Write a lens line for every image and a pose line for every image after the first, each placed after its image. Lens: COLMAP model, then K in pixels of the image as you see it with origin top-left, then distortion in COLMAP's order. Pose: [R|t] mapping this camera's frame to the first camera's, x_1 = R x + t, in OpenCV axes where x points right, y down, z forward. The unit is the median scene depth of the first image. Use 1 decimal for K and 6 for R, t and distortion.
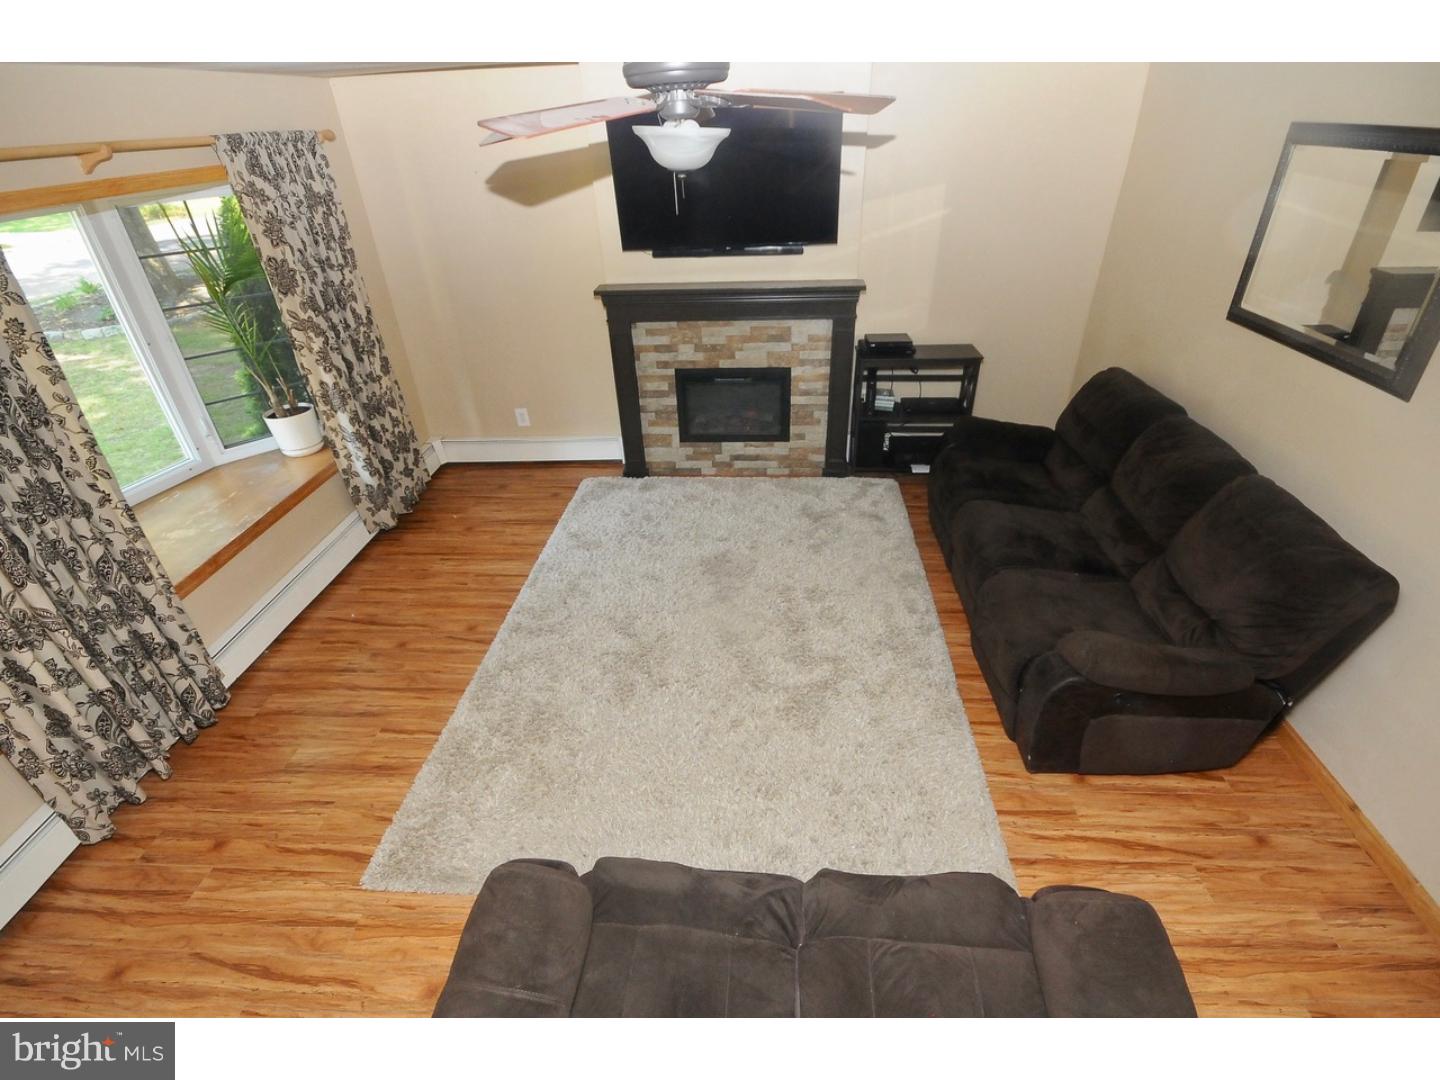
lens RADIAL K [[685.6, 0, 727.5], [0, 685.6, 557.7], [0, 0, 1]] dist [-0.008912, 0.003435]
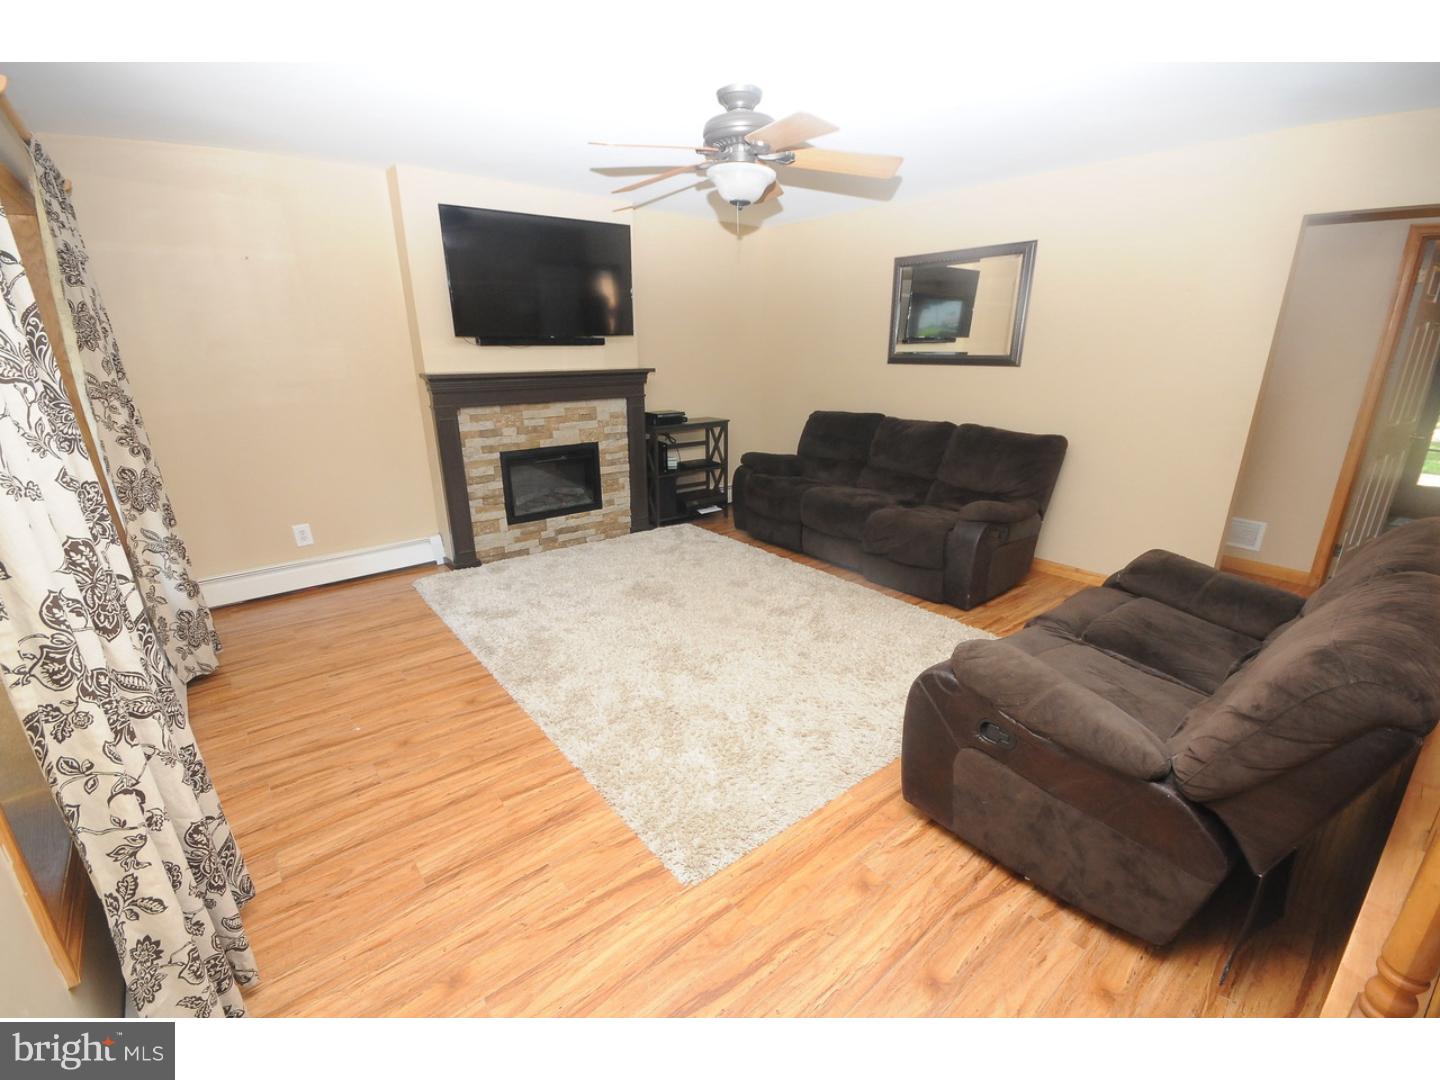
lens RADIAL K [[628.2, 0, 725.1], [0, 628.2, 554.3], [0, 0, 1]] dist [0.002733, -0.010578]
pose [[0.732558, -0.184716, 0.655163, -0.497638], [0.349063, 0.928234, -0.128593, 0.115434], [-0.584391, 0.322895, 0.744464, 0.142085]]
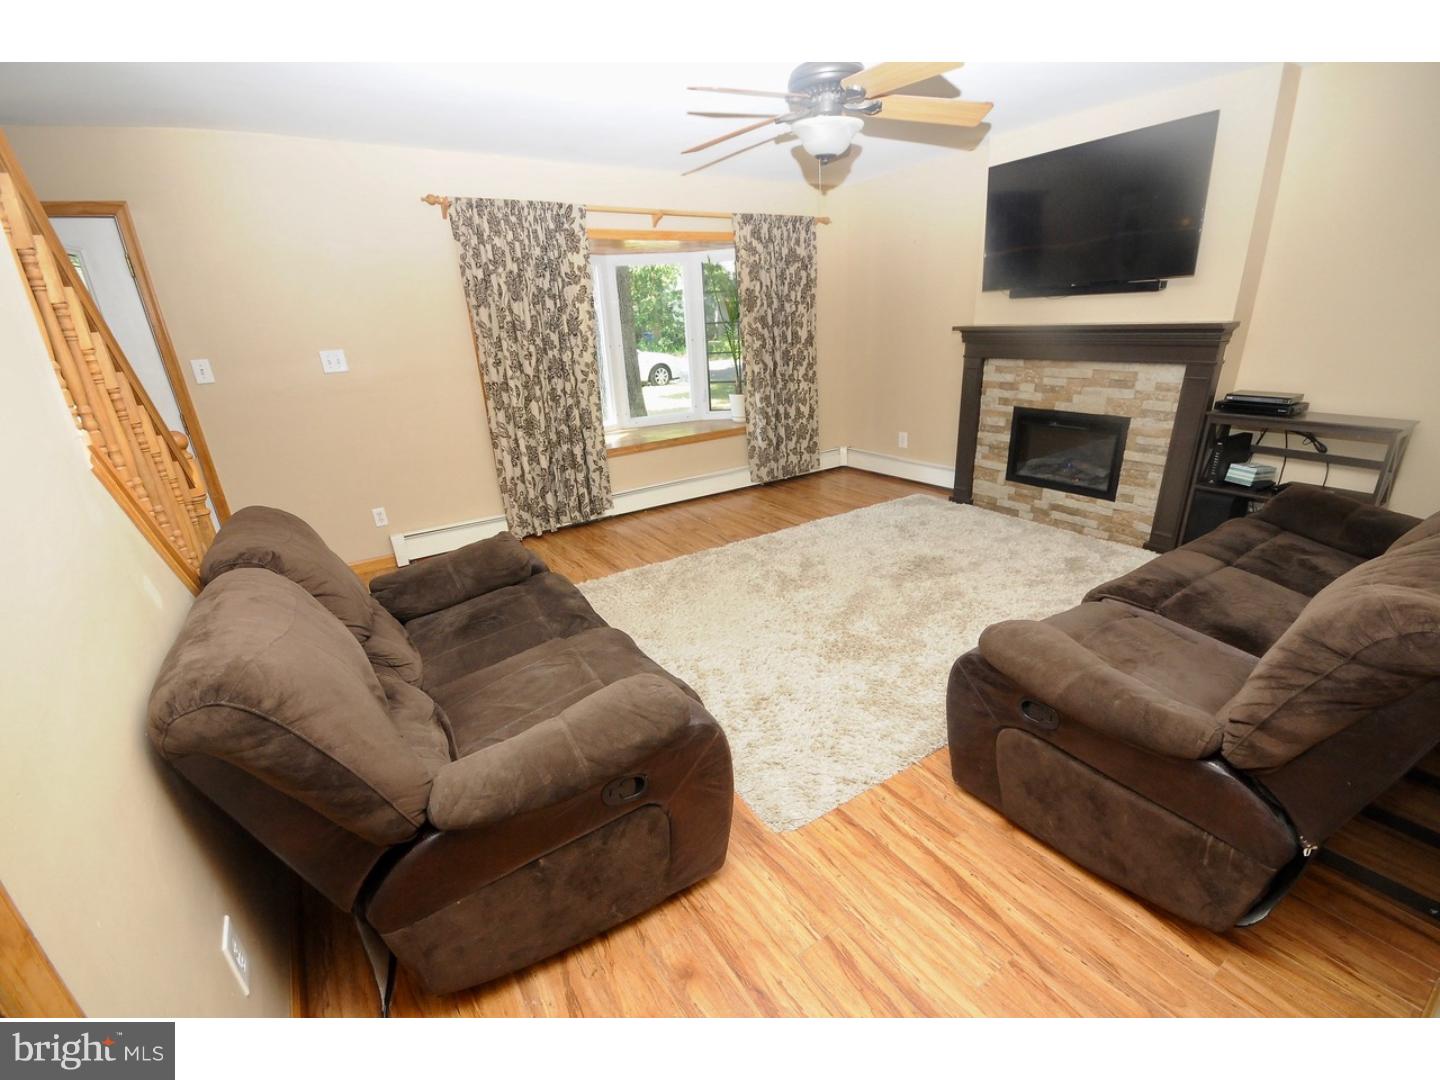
lens RADIAL K [[628.2, 0, 726.3], [0, 628.2, 555.3], [0, 0, 1]] dist [0.002733, -0.010578]
pose [[0.602367, 0.289985, -0.743682, 0.454985], [-0.407976, 0.912639, 0.025415, 0.091062], [0.686083, 0.288095, 0.668050, 0.124543]]
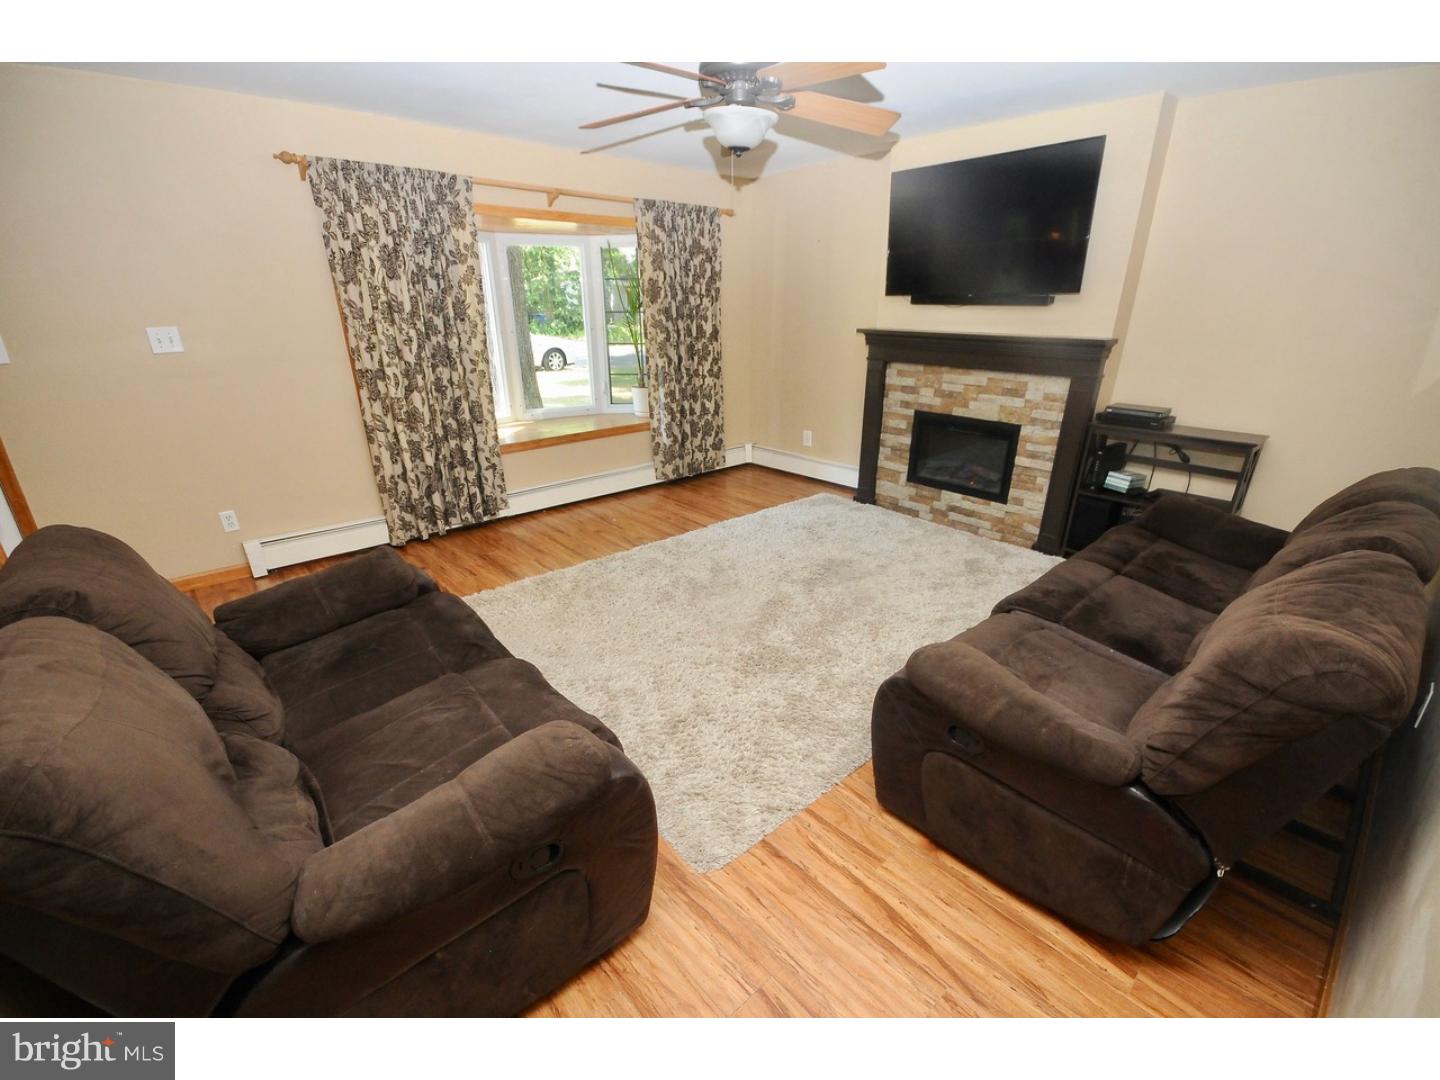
lens RADIAL K [[628.2, 0, 728.3], [0, 628.2, 555.6], [0, 0, 1]] dist [0.002733, -0.010578]
pose [[0.717648, 0.295768, -0.630478, 0.417716], [-0.397562, 0.917307, -0.022204, 0.075215], [0.571774, 0.266589, 0.775890, 0.131483]]
